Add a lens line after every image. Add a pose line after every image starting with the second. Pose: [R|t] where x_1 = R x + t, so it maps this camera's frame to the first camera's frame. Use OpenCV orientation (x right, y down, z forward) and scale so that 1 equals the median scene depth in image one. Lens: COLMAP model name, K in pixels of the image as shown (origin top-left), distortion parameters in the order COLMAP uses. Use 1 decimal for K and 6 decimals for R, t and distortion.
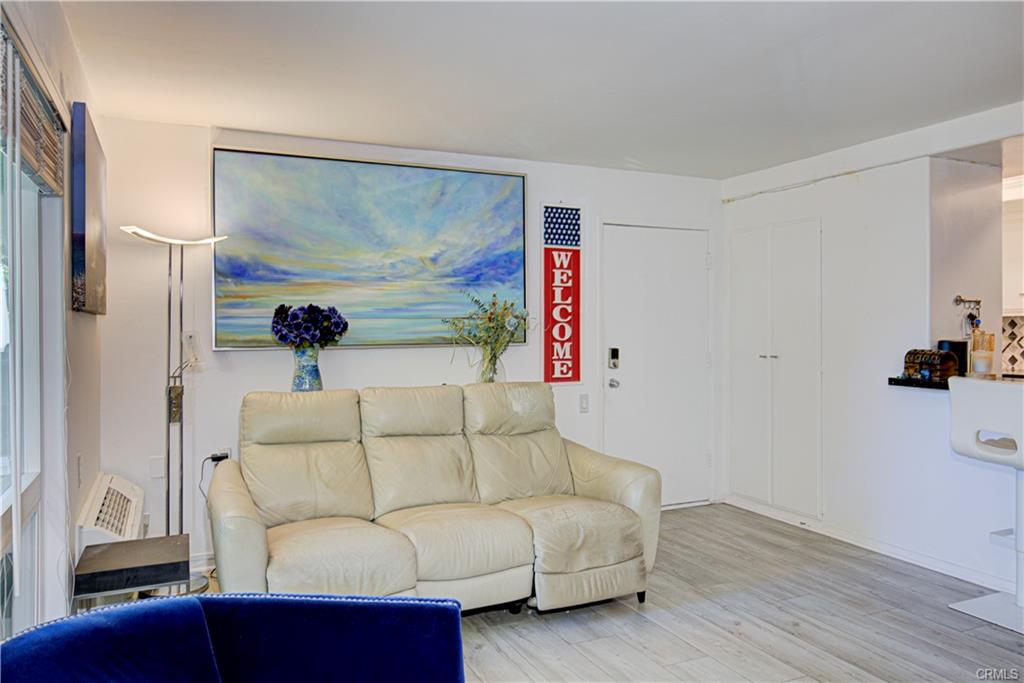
lens RADIAL K [[717.7, 0, 512.0], [0, 717.7, 341.5], [0, 0, 1]] dist [-0.001764, -0.000914]
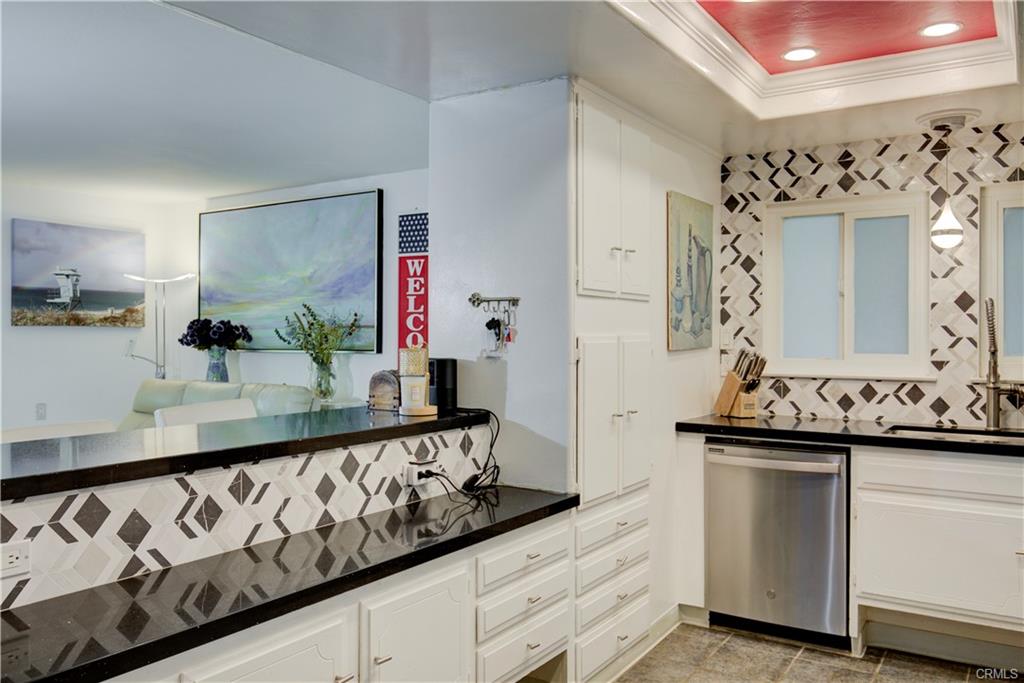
lens RADIAL K [[833.0, 0, 483.6], [0, 833.0, 341.0], [0, 0, 1]] dist [-0.016419, -0.003488]
pose [[0.514291, 0.010237, -0.857555, 1.097870], [-0.021662, 0.999765, -0.001056, -0.014976], [0.857342, 0.019119, 0.514392, 0.504187]]
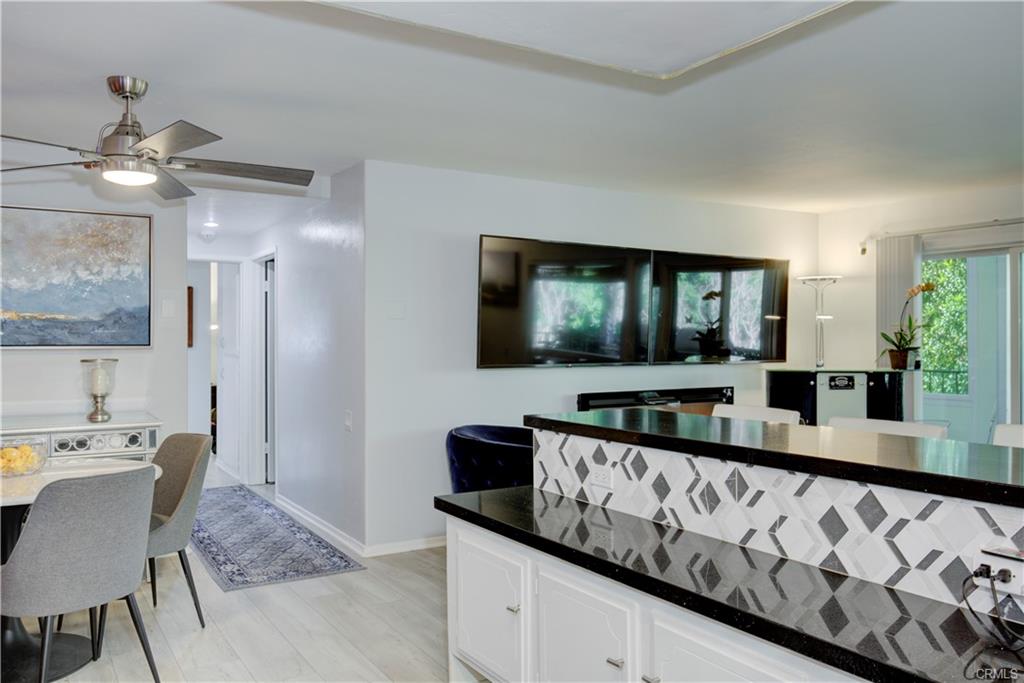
lens RADIAL K [[793.1, 0, 512.0], [0, 793.1, 341.5], [0, 0, 1]] dist [-0.007521, 0.009172]
pose [[-0.993990, 0.004600, -0.109373, 0.816842], [0.002551, 0.999819, 0.018868, -0.021661], [0.109440, 0.018475, -0.993822, 1.047349]]
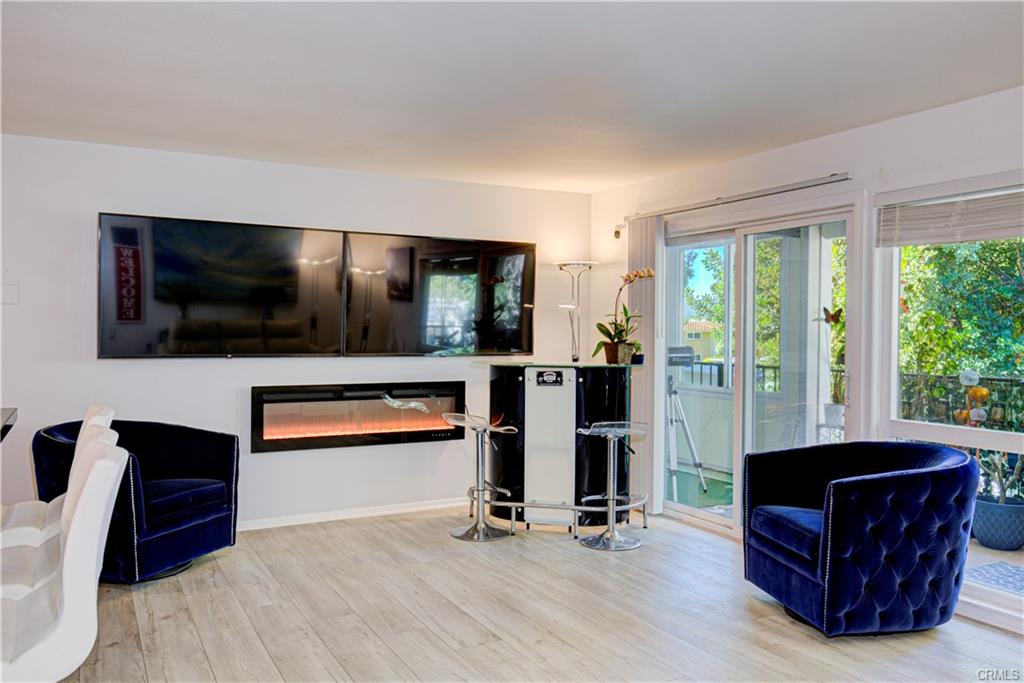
lens RADIAL K [[793.1, 0, 512.0], [0, 793.1, 341.5], [0, 0, 1]] dist [-0.007521, 0.009172]
pose [[-0.998114, -0.002214, -0.061342, 0.304243], [-0.003962, 0.999589, 0.028388, -0.016464], [0.061254, 0.028578, -0.997713, 0.990307]]
